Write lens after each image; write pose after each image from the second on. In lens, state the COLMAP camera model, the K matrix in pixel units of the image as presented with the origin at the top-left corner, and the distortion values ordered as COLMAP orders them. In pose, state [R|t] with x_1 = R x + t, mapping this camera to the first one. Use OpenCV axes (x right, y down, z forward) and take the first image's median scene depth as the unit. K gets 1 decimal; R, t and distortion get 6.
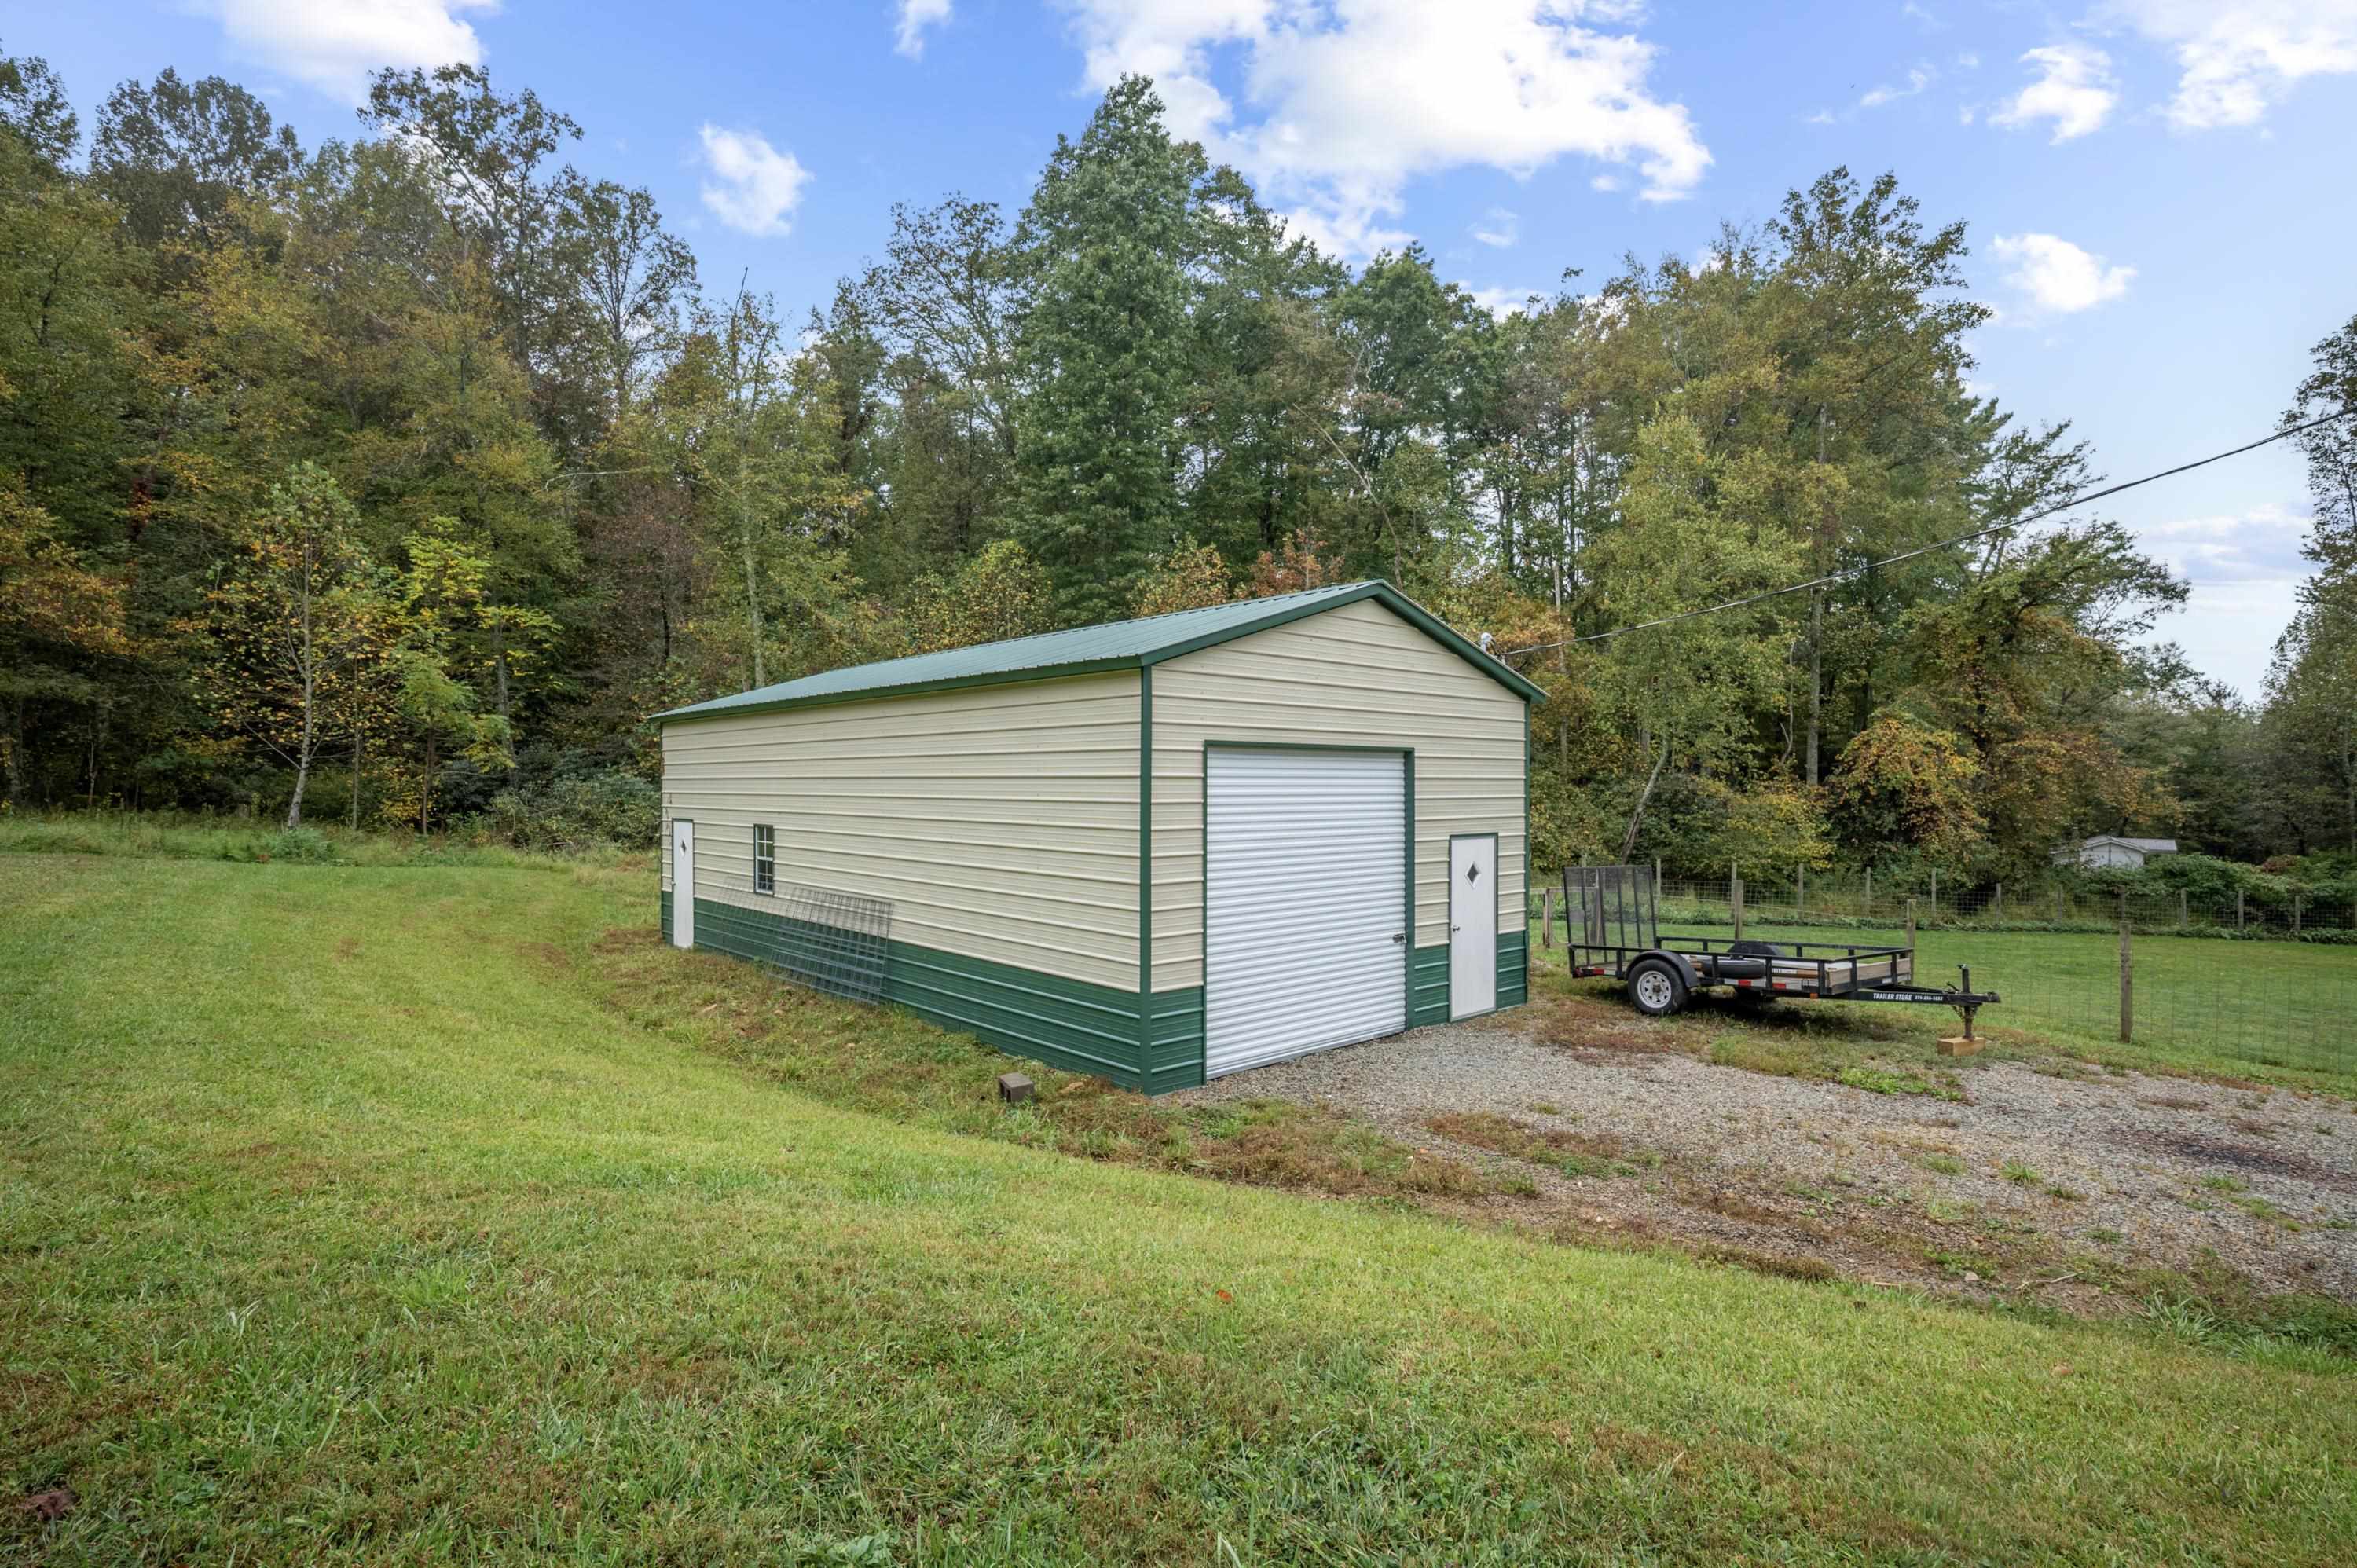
lens RADIAL K [[1089.5, 0, 1178.5], [0, 1089.5, 784.0], [0, 0, 1]] dist [-0.002665, -0.000594]
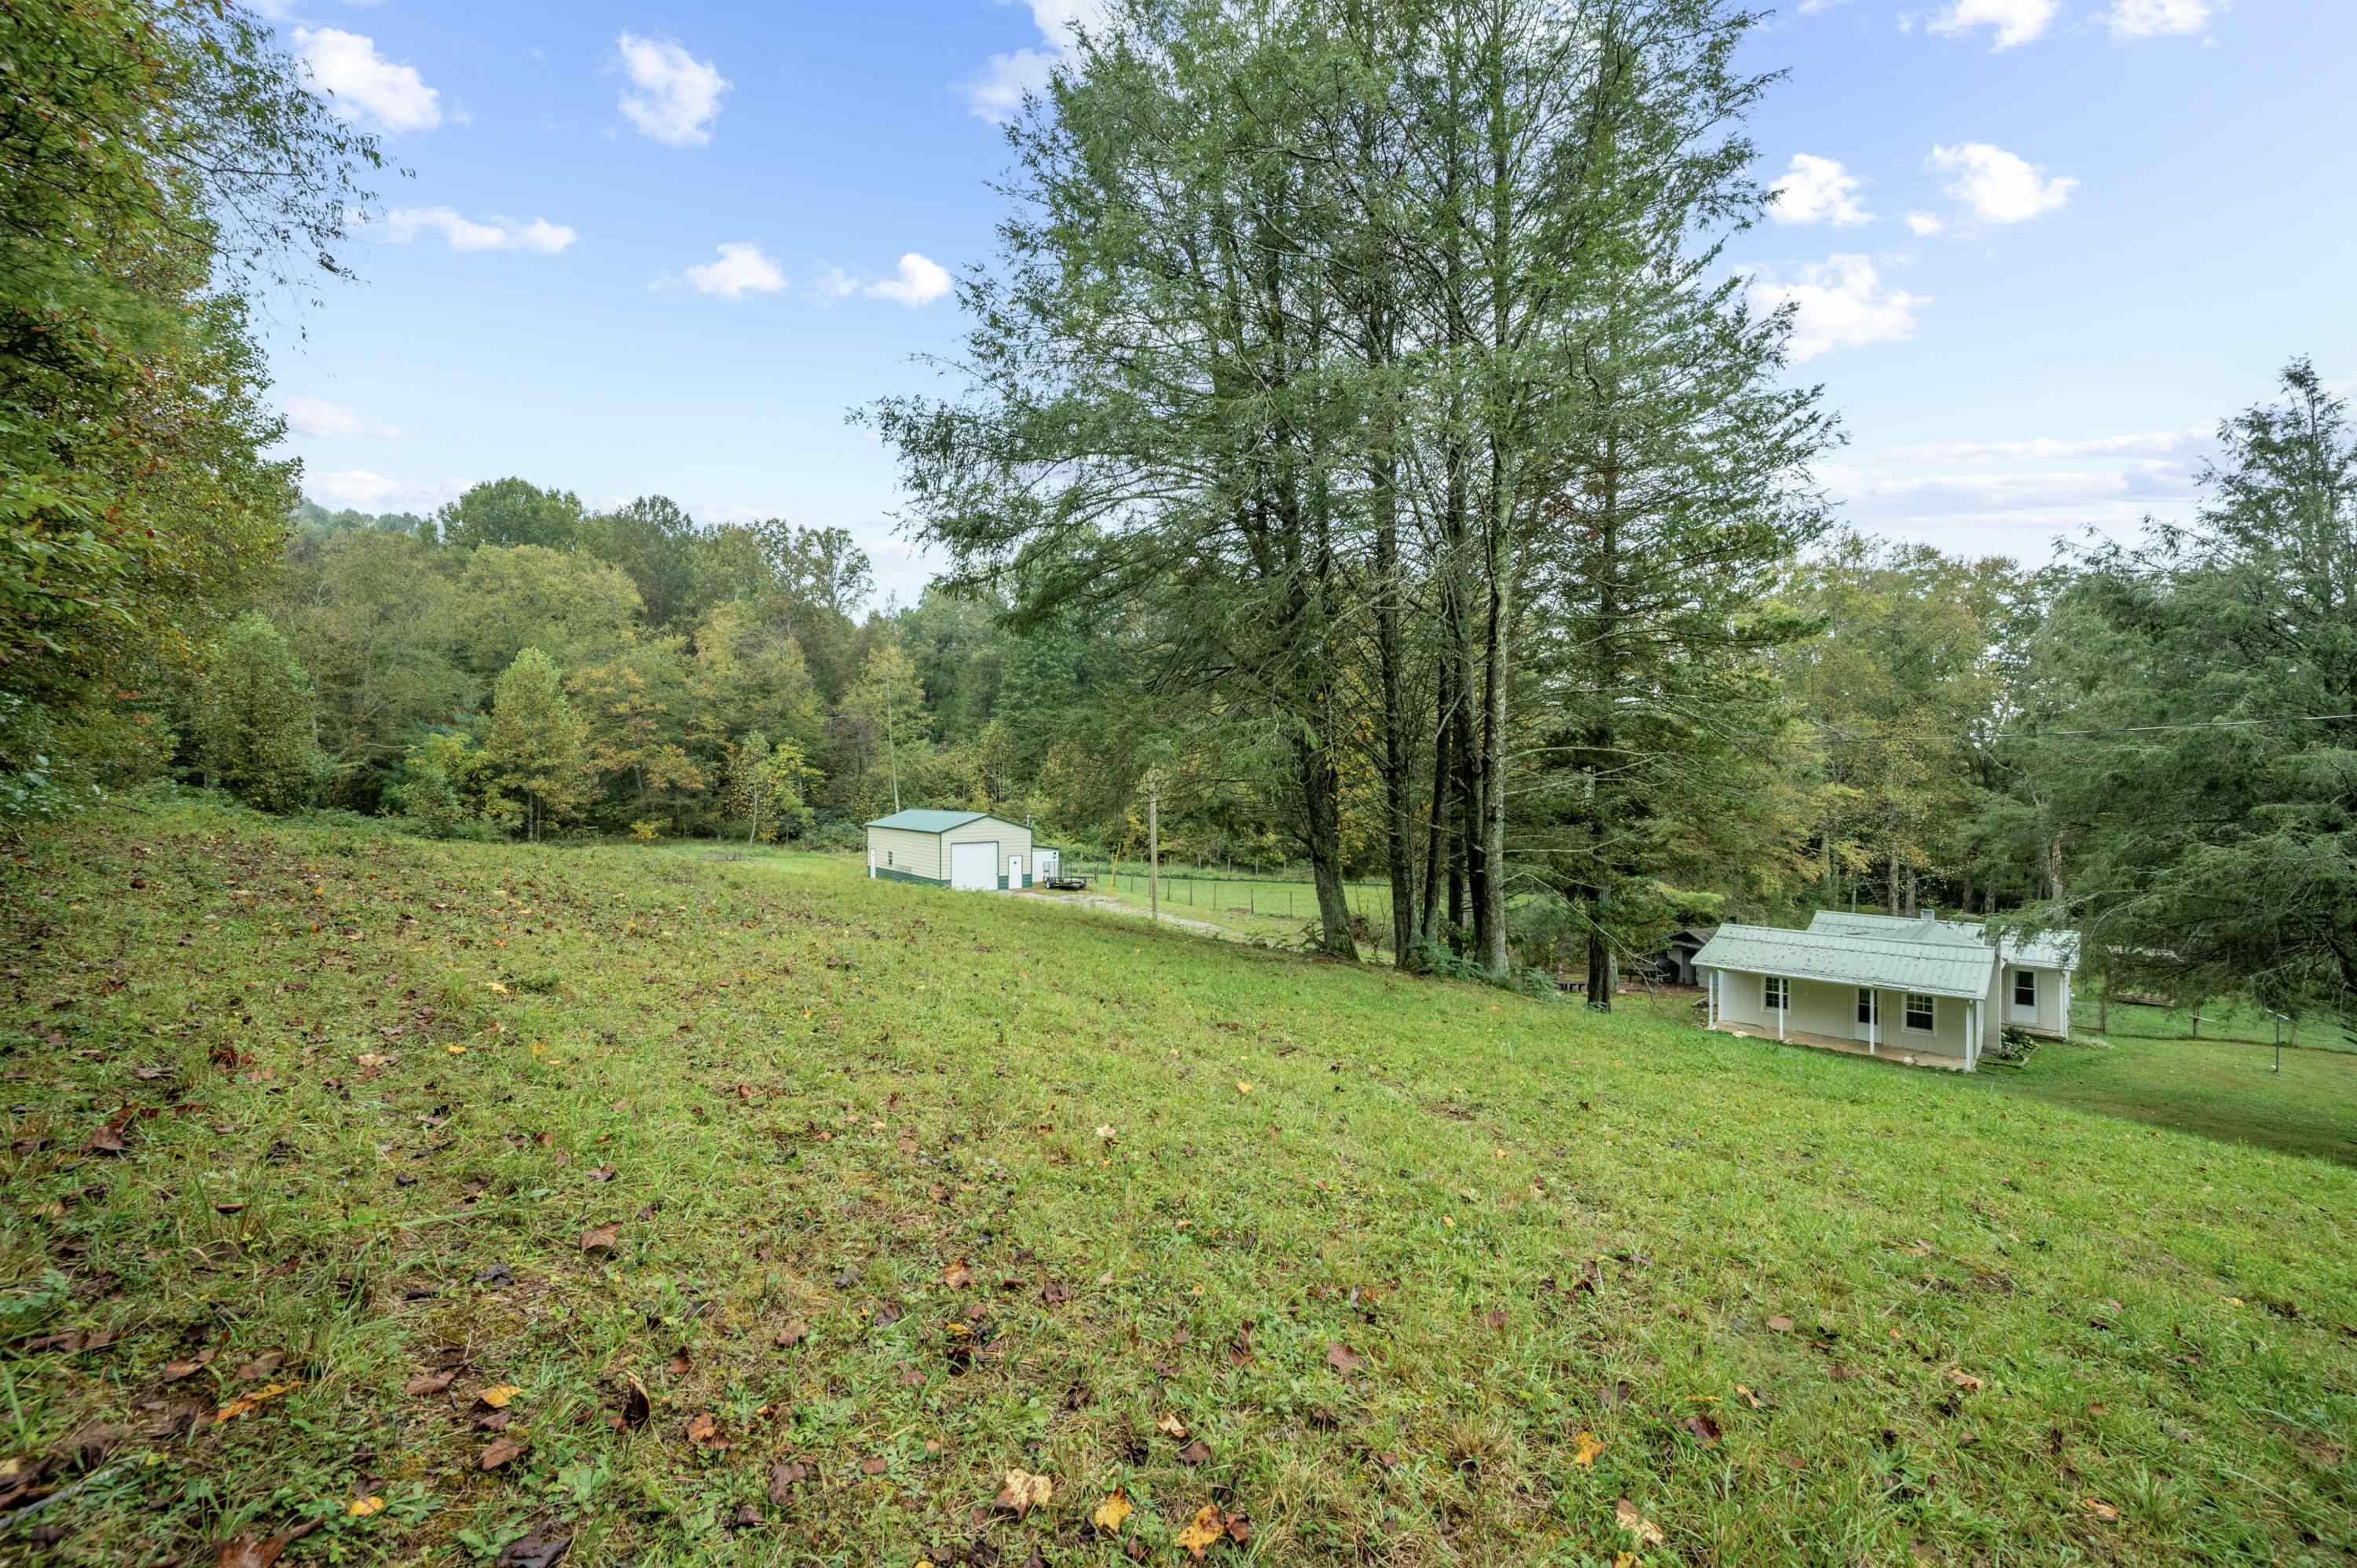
lens RADIAL K [[928.7, 0, 1178.5], [0, 928.7, 784.0], [0, 0, 1]] dist [0.002627, 0.000334]
pose [[0.996192, -0.000796, -0.087188, 0.522825], [0.000798, 1.000000, -0.000021, -0.107532], [0.087188, -0.000049, 0.996192, -1.252610]]
